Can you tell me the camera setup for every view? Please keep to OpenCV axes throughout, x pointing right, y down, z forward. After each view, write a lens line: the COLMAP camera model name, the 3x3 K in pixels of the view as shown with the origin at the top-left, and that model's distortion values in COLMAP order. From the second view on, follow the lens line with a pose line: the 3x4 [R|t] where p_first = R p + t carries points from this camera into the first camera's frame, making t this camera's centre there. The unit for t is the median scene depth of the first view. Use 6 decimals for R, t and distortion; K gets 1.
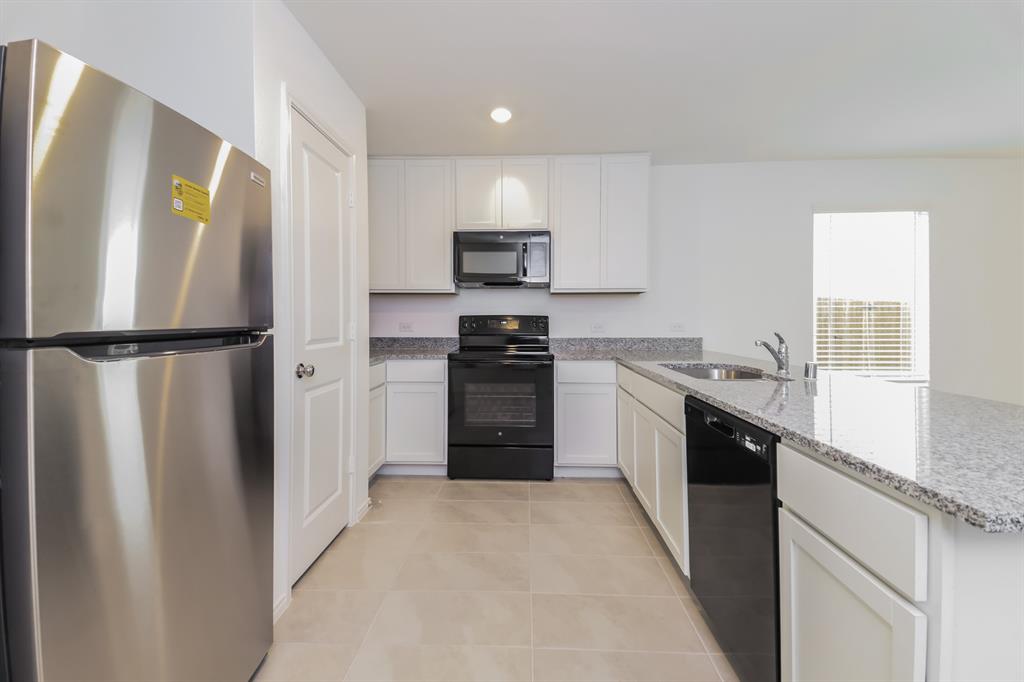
lens RADIAL K [[445.7, 0, 512.2], [0, 445.7, 318.1], [0, 0, 1]] dist [-0.000389, -0.000061]
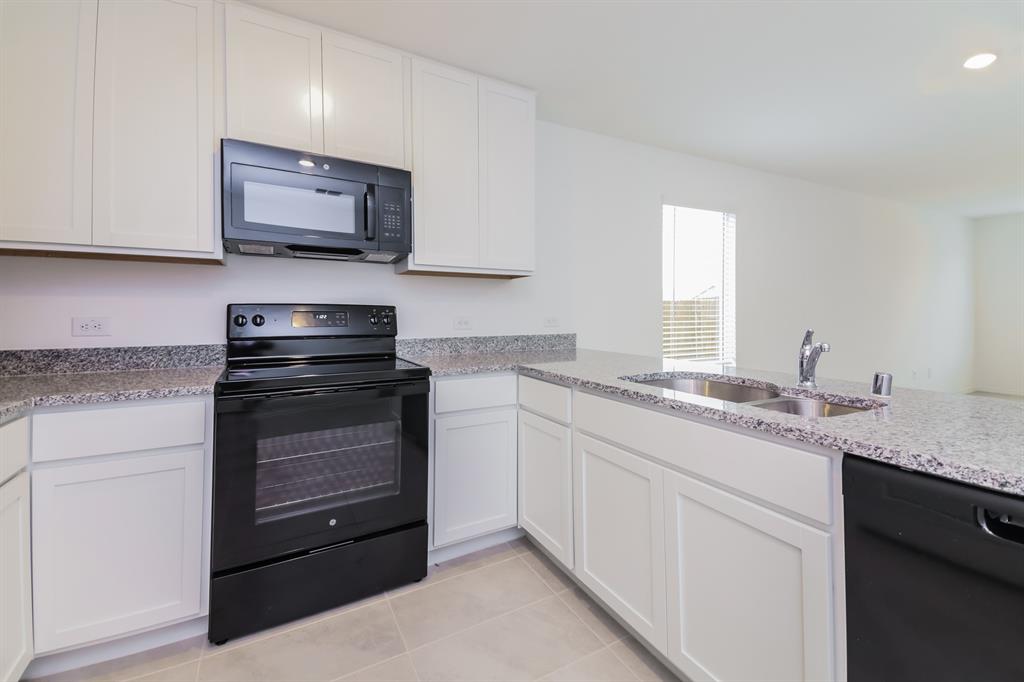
lens RADIAL K [[425.8, 0, 512.5], [0, 425.8, 311.7], [0, 0, 1]] dist [0.071207, -0.035812]
pose [[0.855876, 0.002777, 0.517173, -0.103124], [-0.002922, 0.999996, -0.000534, 0.003020], [-0.517172, -0.001054, 0.855881, 0.392701]]
